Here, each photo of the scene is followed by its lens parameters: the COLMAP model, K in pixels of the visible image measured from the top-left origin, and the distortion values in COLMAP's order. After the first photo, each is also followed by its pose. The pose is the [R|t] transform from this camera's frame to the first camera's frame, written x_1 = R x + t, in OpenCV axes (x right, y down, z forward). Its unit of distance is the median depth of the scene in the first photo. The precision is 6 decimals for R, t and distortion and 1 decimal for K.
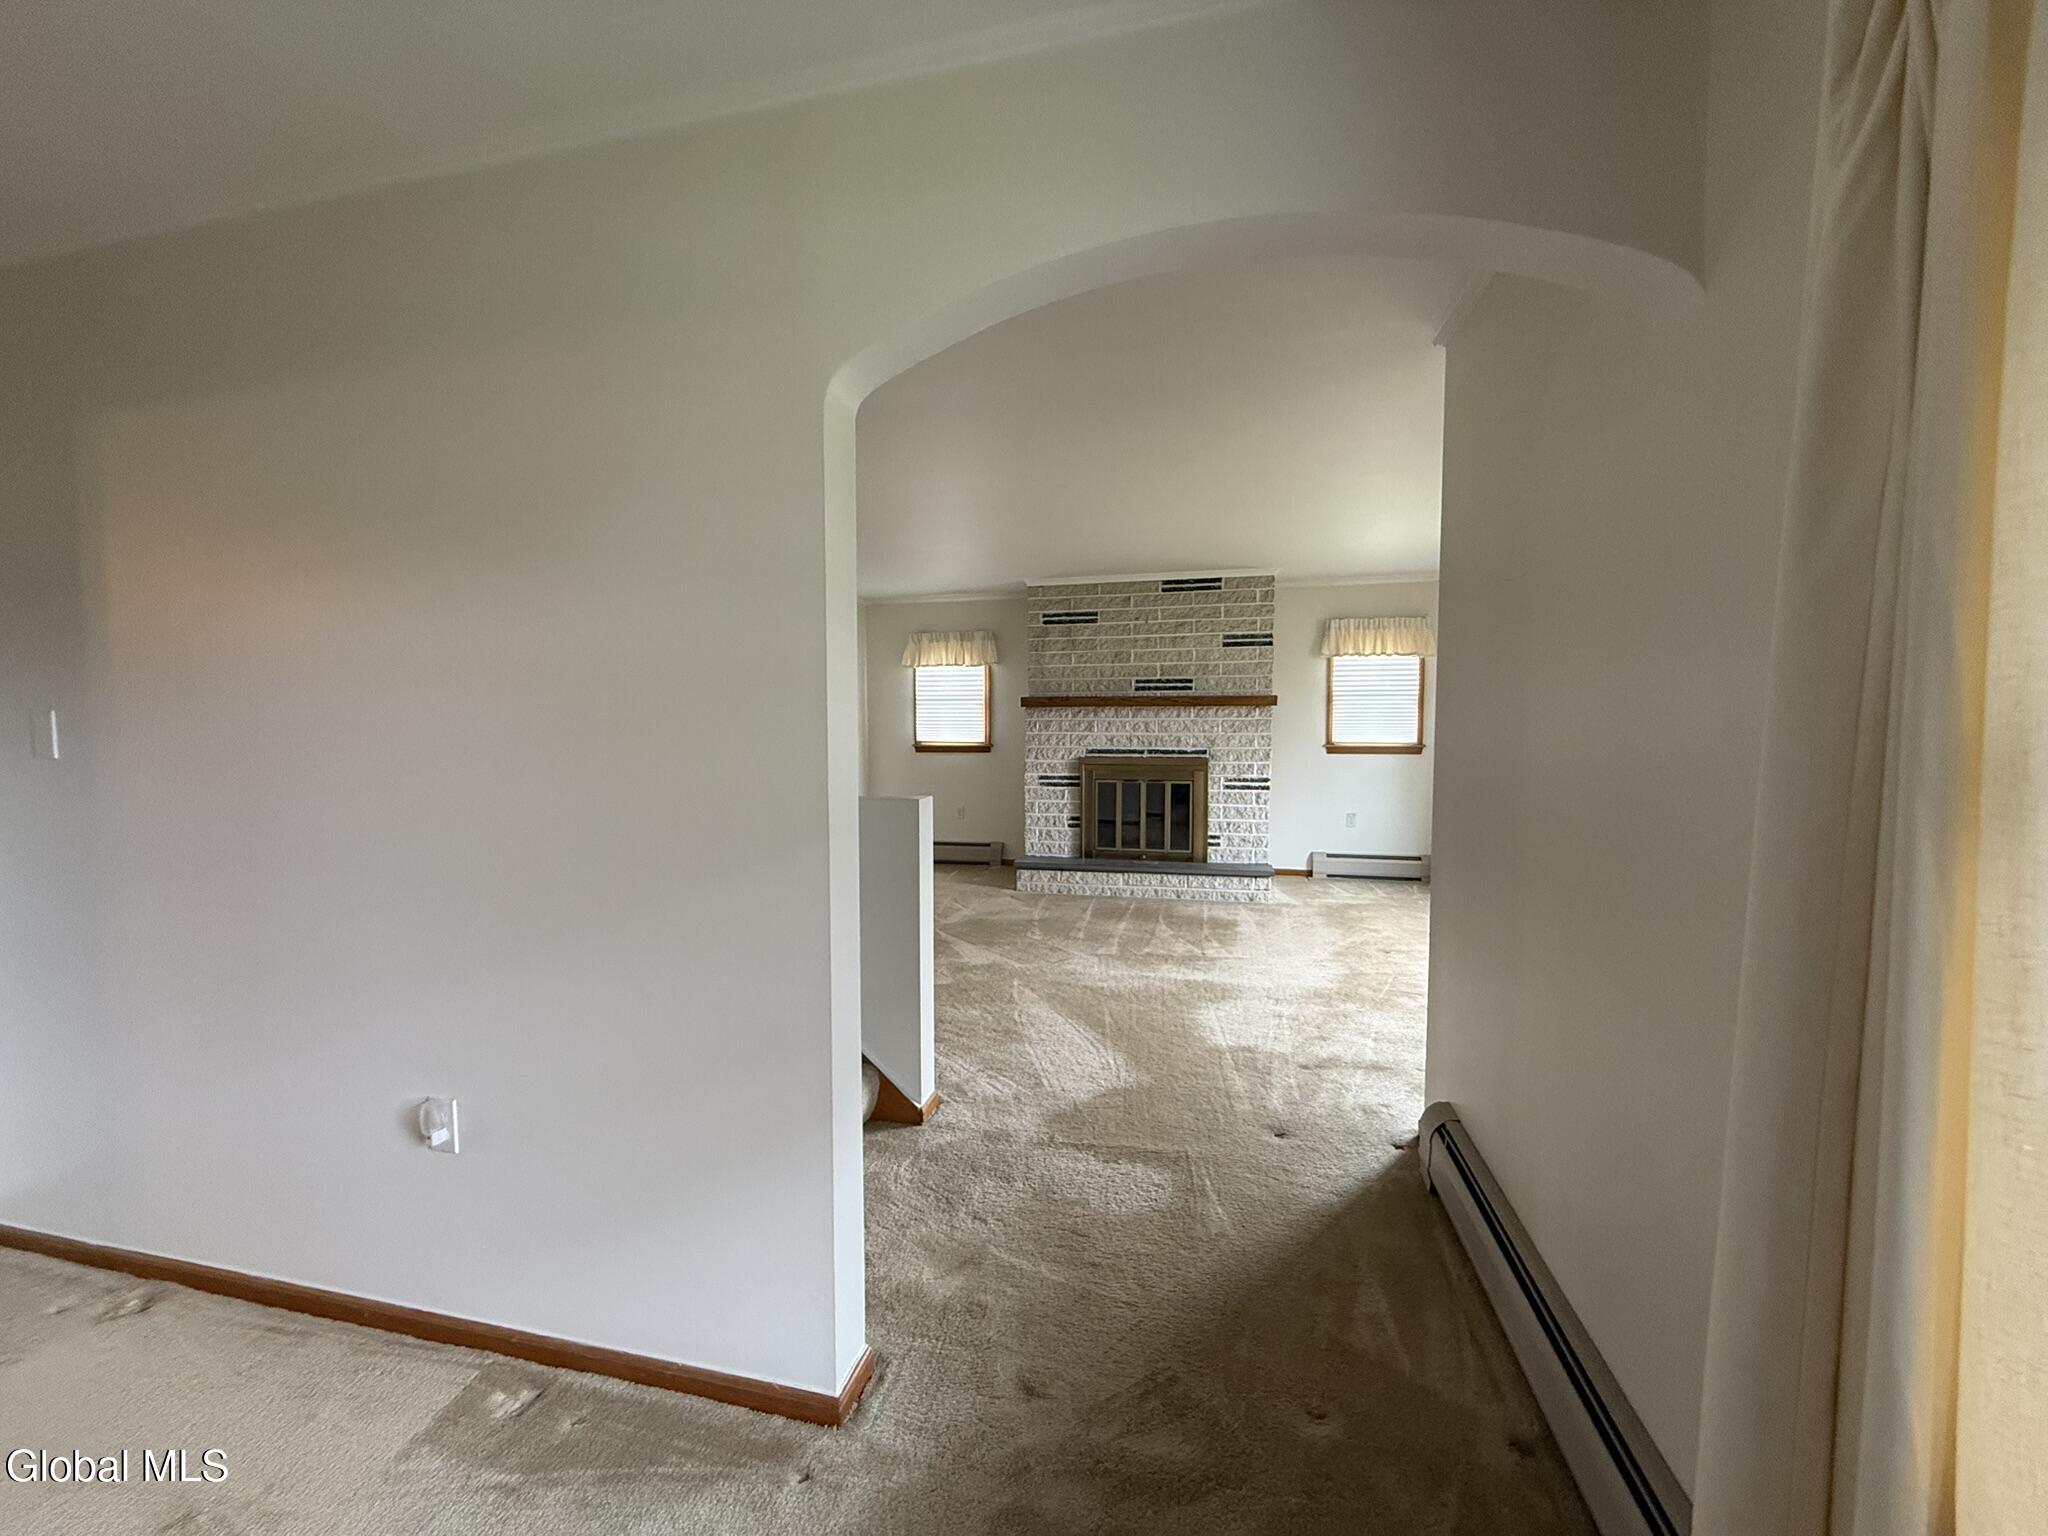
lens RADIAL K [[820.4, 0, 1024.0], [0, 820.4, 768.0], [0, 0, 1]] dist [0.010516, 0.000037]
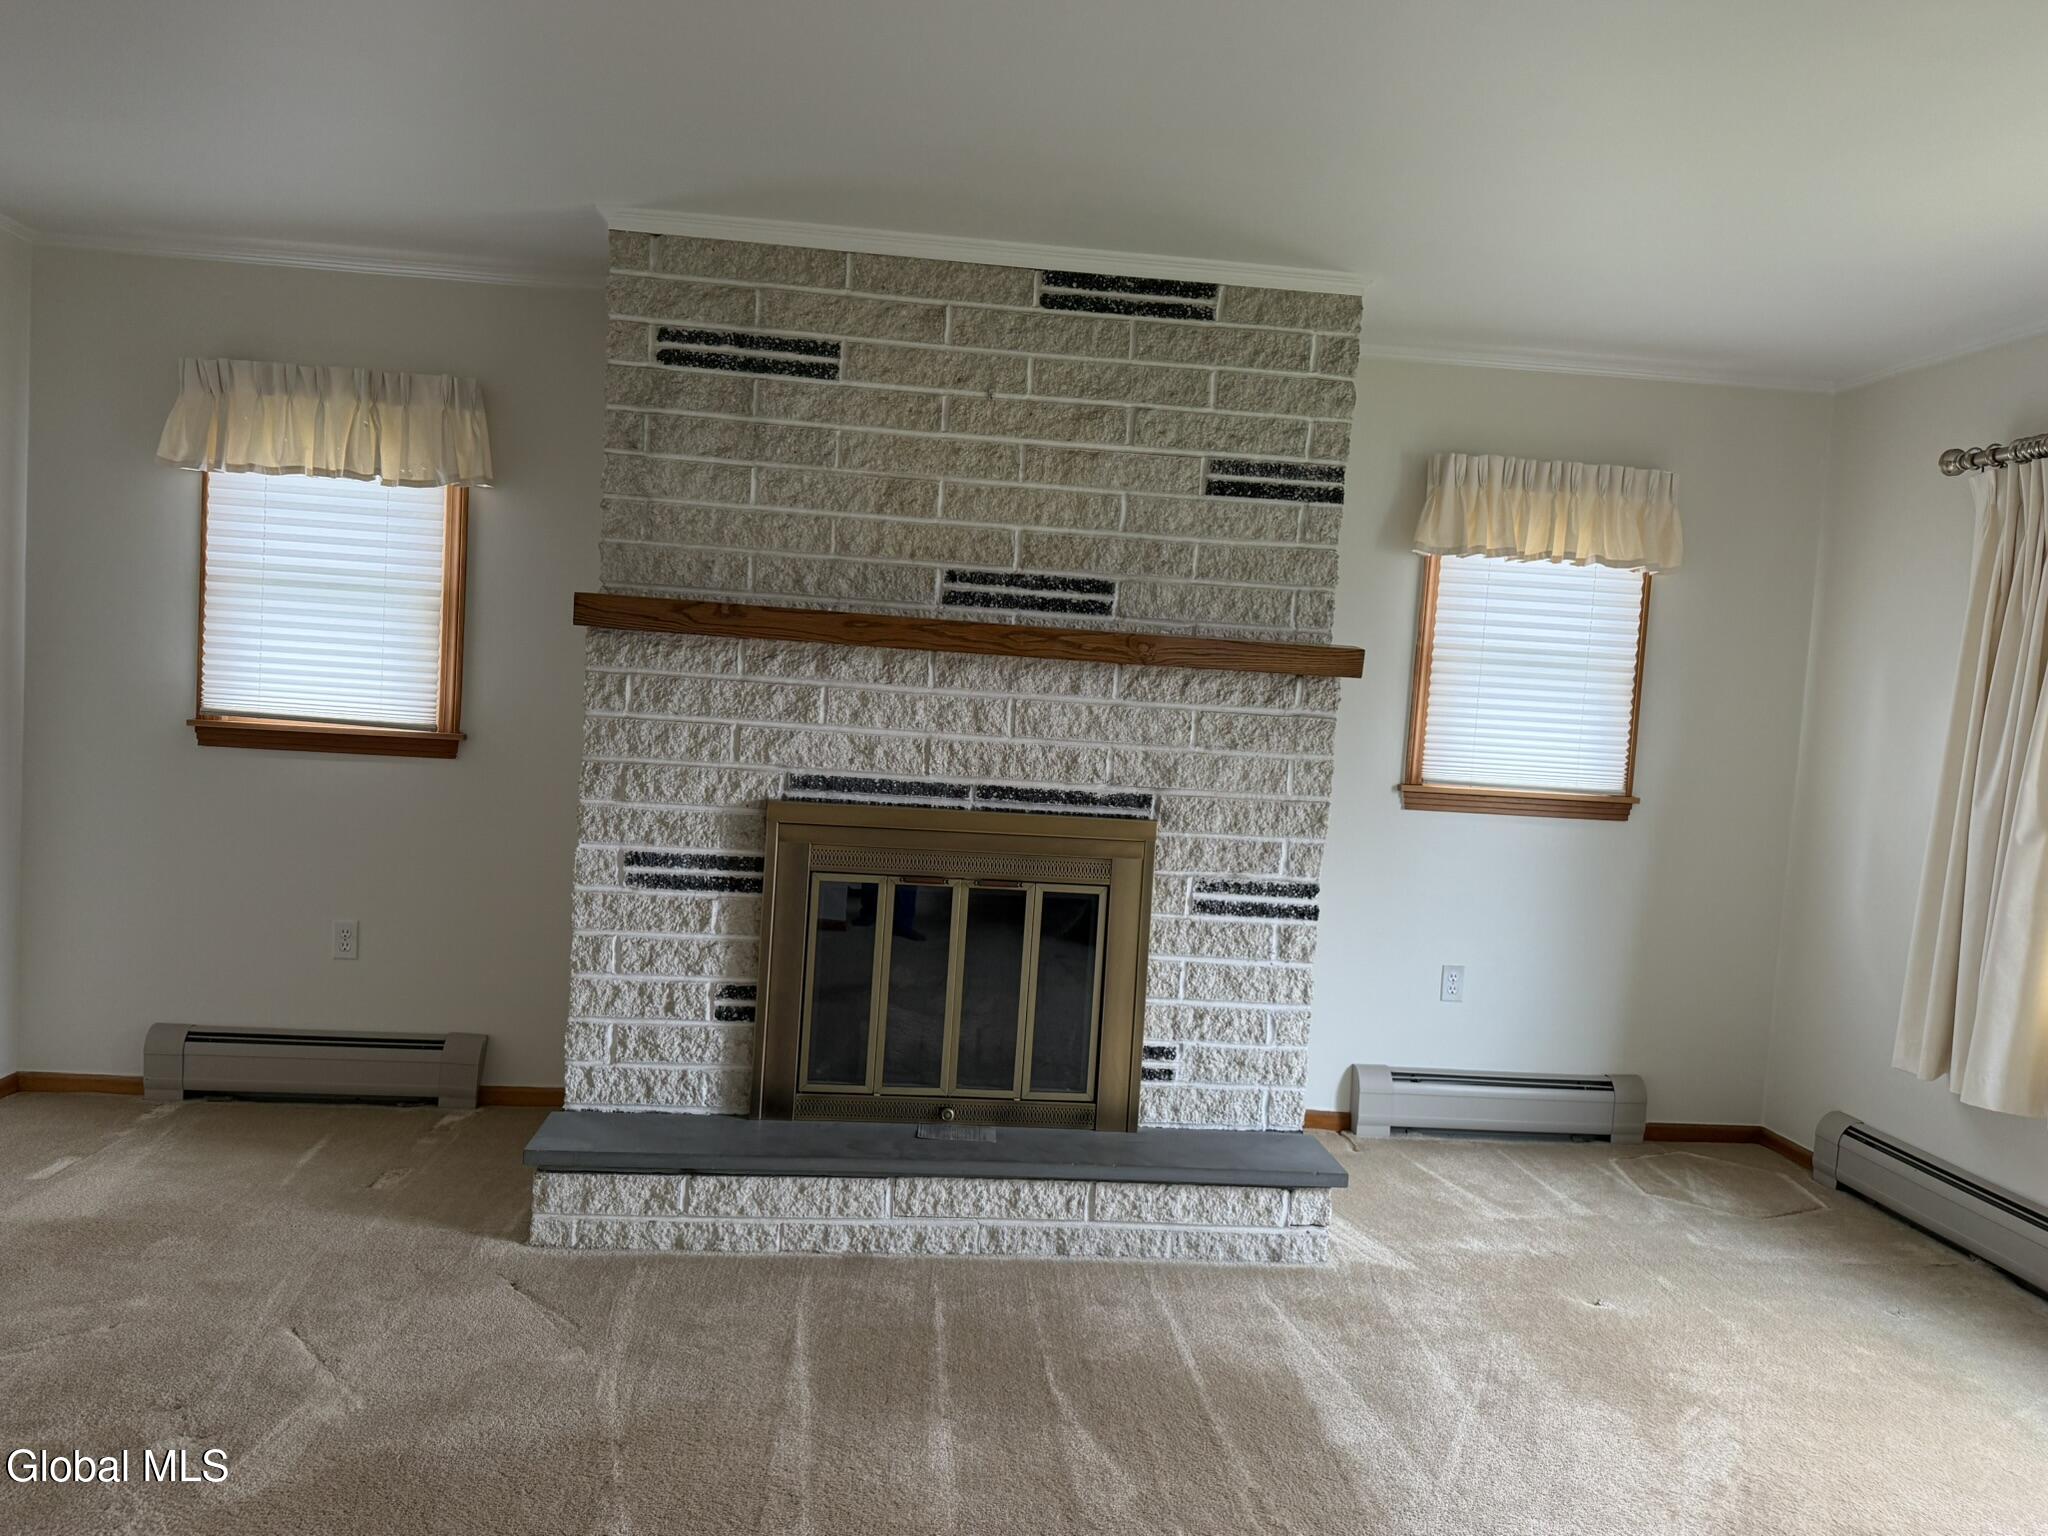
lens RADIAL K [[1431.4, 0, 1018.6], [0, 1431.4, 777.5], [0, 0, 1]] dist [0.172944, -0.328858]
pose [[0.946053, 0.041215, 0.321379, -0.018337], [-0.046722, 0.998863, 0.009441, -0.031577], [-0.320625, -0.023947, 0.946904, 0.447562]]
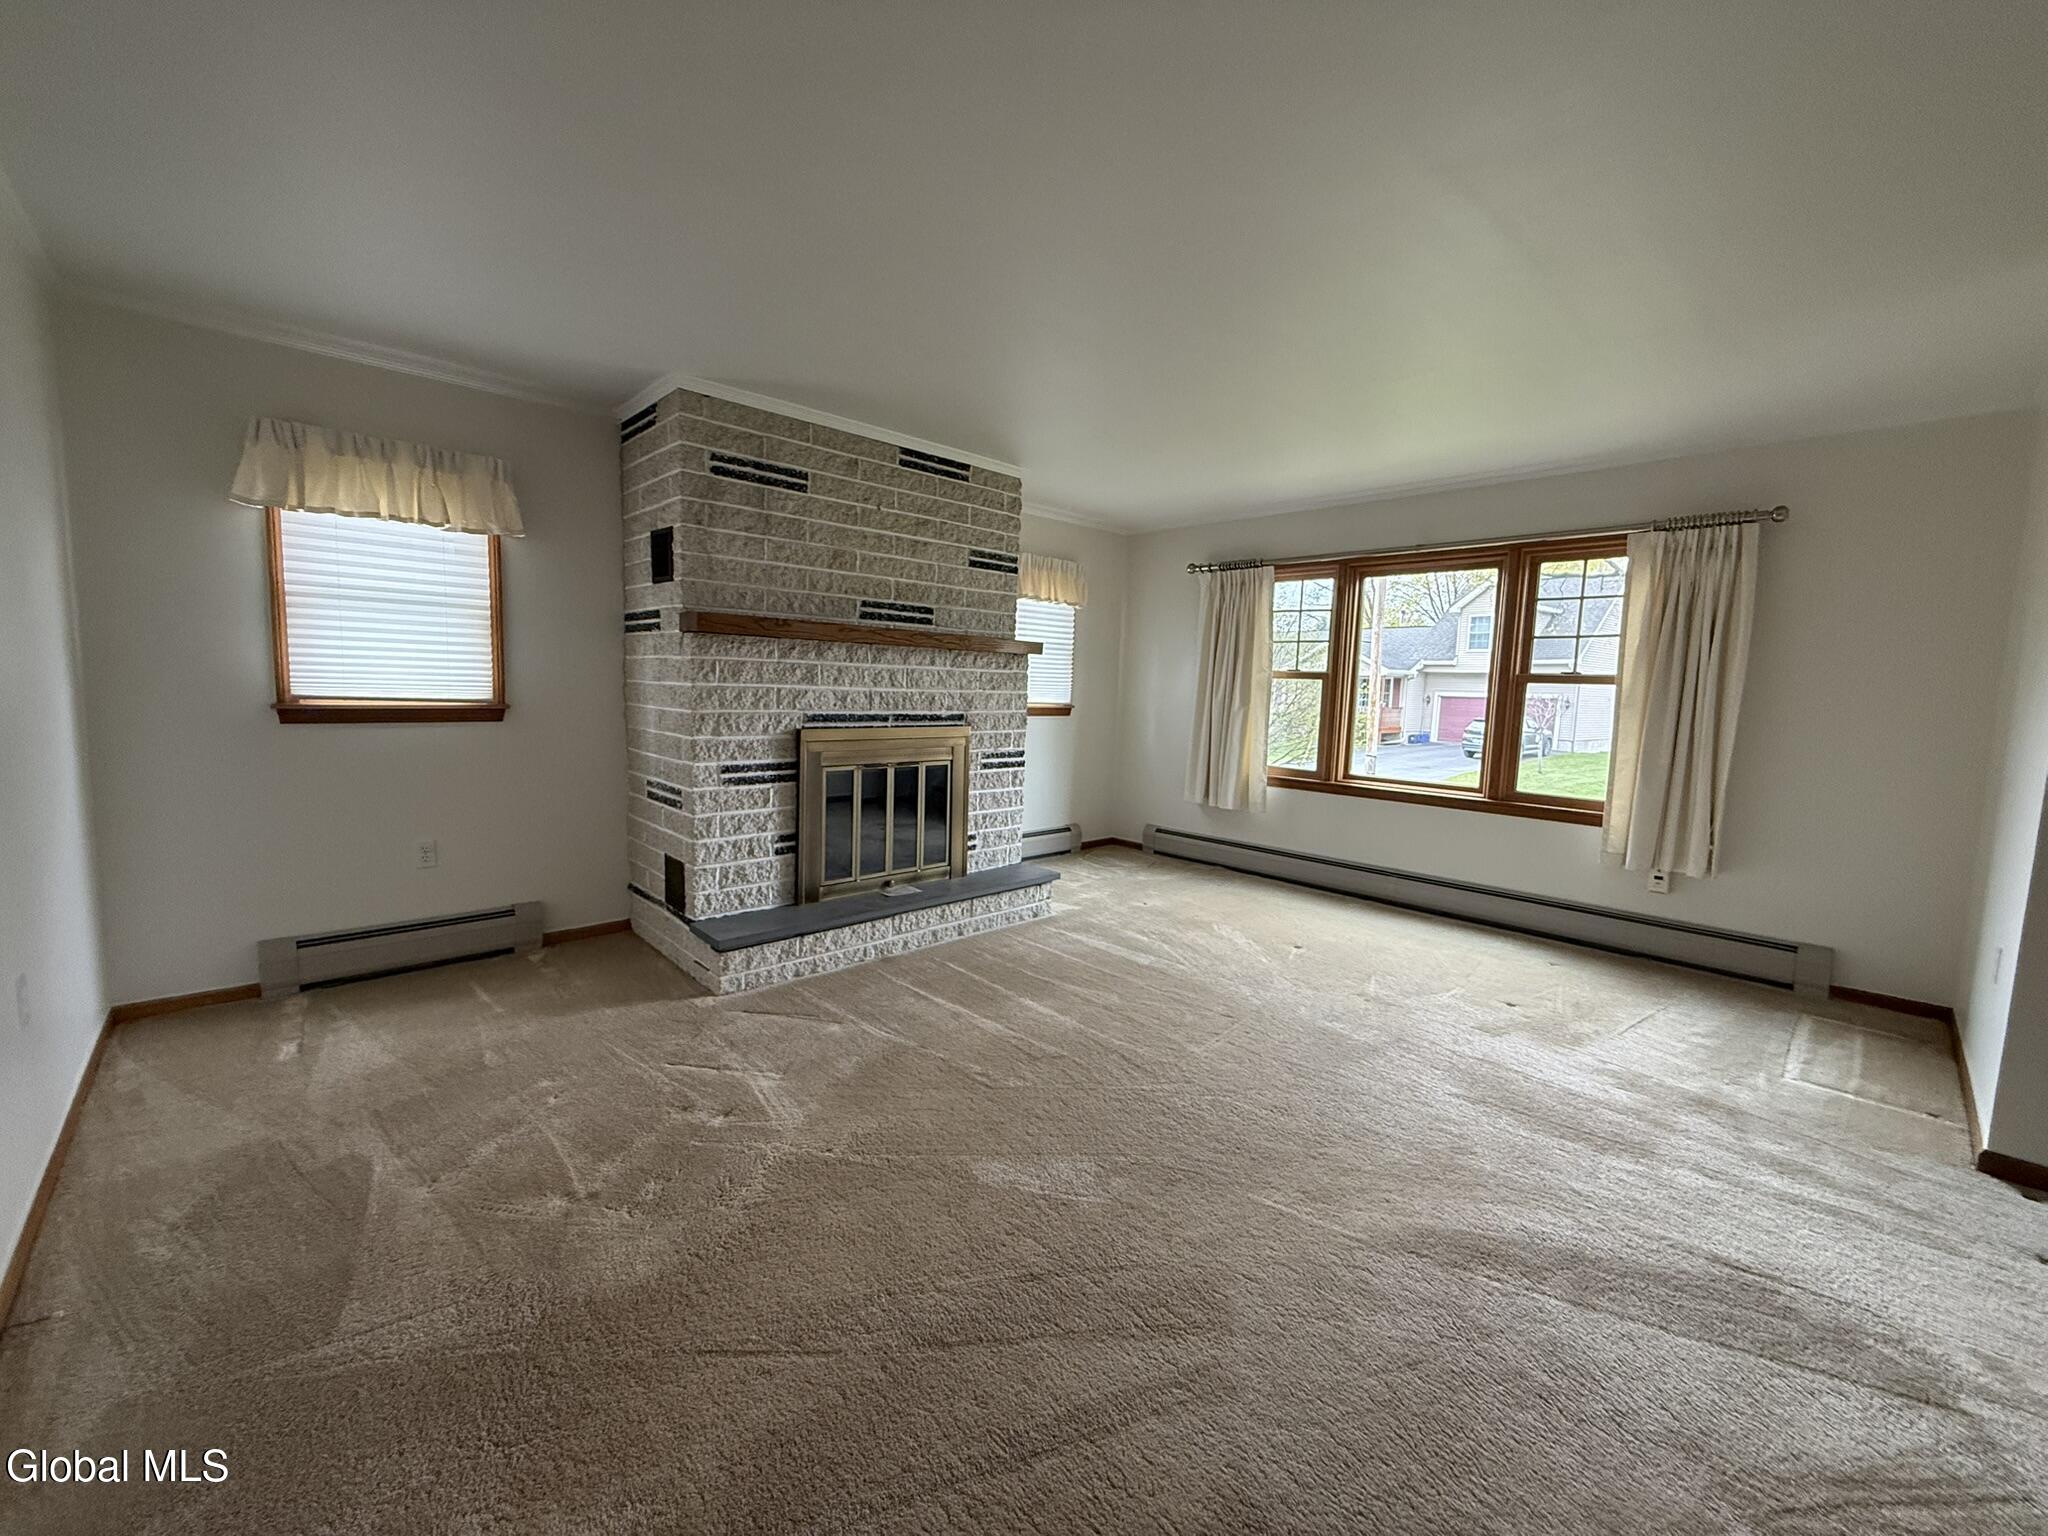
lens RADIAL K [[813.1, 0, 1020.0], [0, 813.1, 764.6], [0, 0, 1]] dist [-0.000583, -0.000161]
pose [[0.550344, -0.063264, 0.832538, -0.316469], [0.014738, 0.997706, 0.066072, -0.023687], [-0.834808, -0.024093, 0.550013, 0.568511]]
